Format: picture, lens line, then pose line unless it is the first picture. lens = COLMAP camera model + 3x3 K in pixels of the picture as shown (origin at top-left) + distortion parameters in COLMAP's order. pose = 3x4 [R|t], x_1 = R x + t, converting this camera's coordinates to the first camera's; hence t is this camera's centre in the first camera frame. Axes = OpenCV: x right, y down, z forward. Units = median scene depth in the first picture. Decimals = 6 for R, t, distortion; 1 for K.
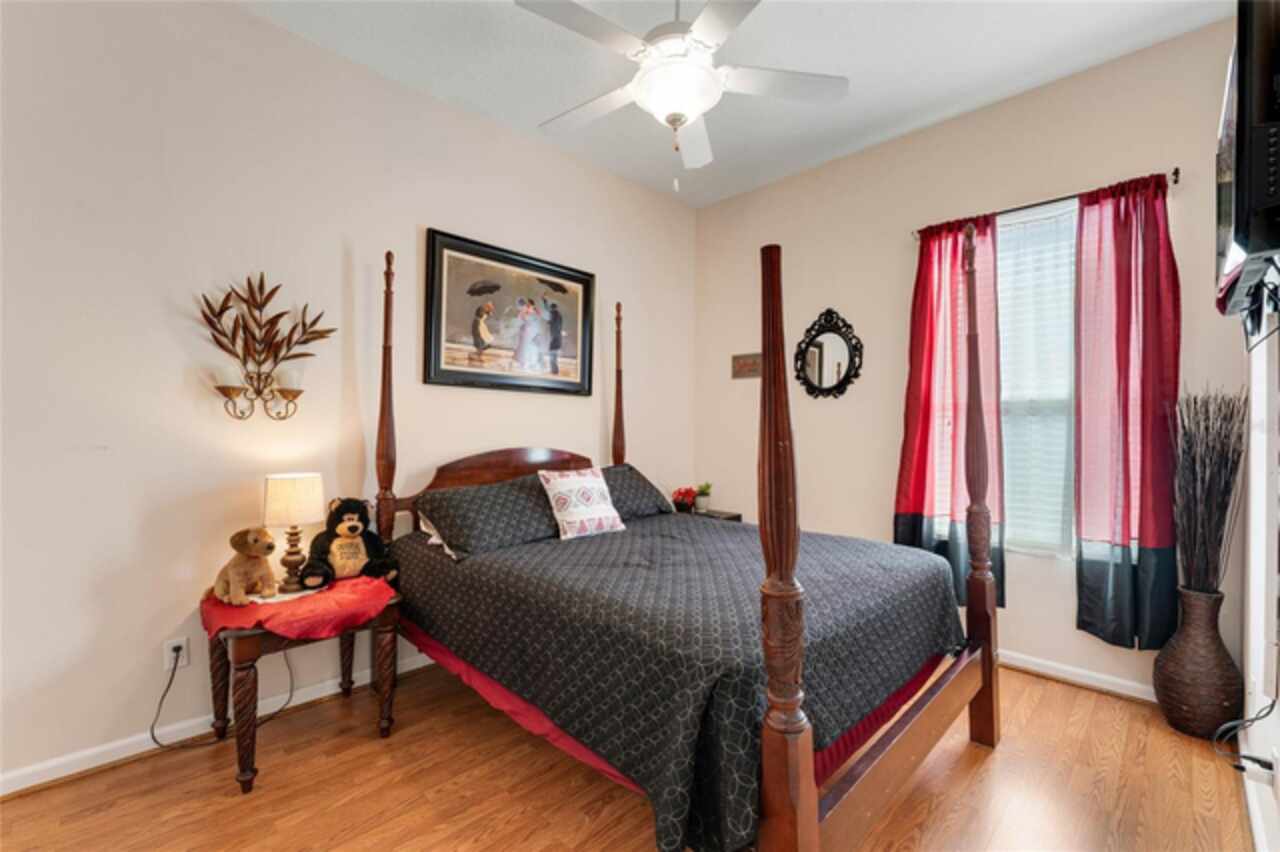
lens RADIAL K [[542.0, 0, 641.4], [0, 542.0, 428.0], [0, 0, 1]] dist [0.001834, 0.000167]
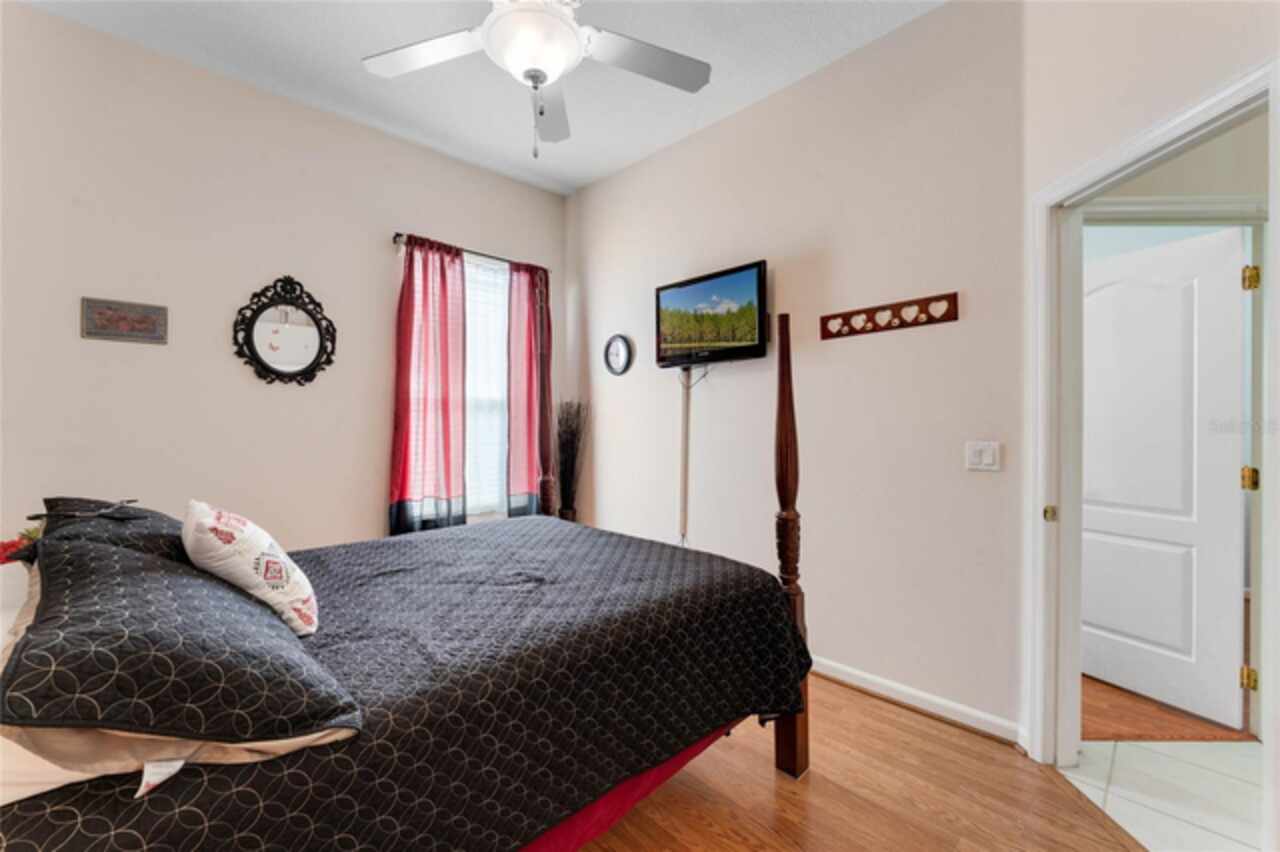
lens RADIAL K [[523.3, 0, 642.5], [0, 523.3, 423.5], [0, 0, 1]] dist [0.001202, 0.000333]
pose [[0.003494, -0.012444, 0.999916, -0.461978], [0.008468, 0.999887, 0.012414, -0.001949], [-0.999958, 0.008423, 0.003599, 0.475610]]
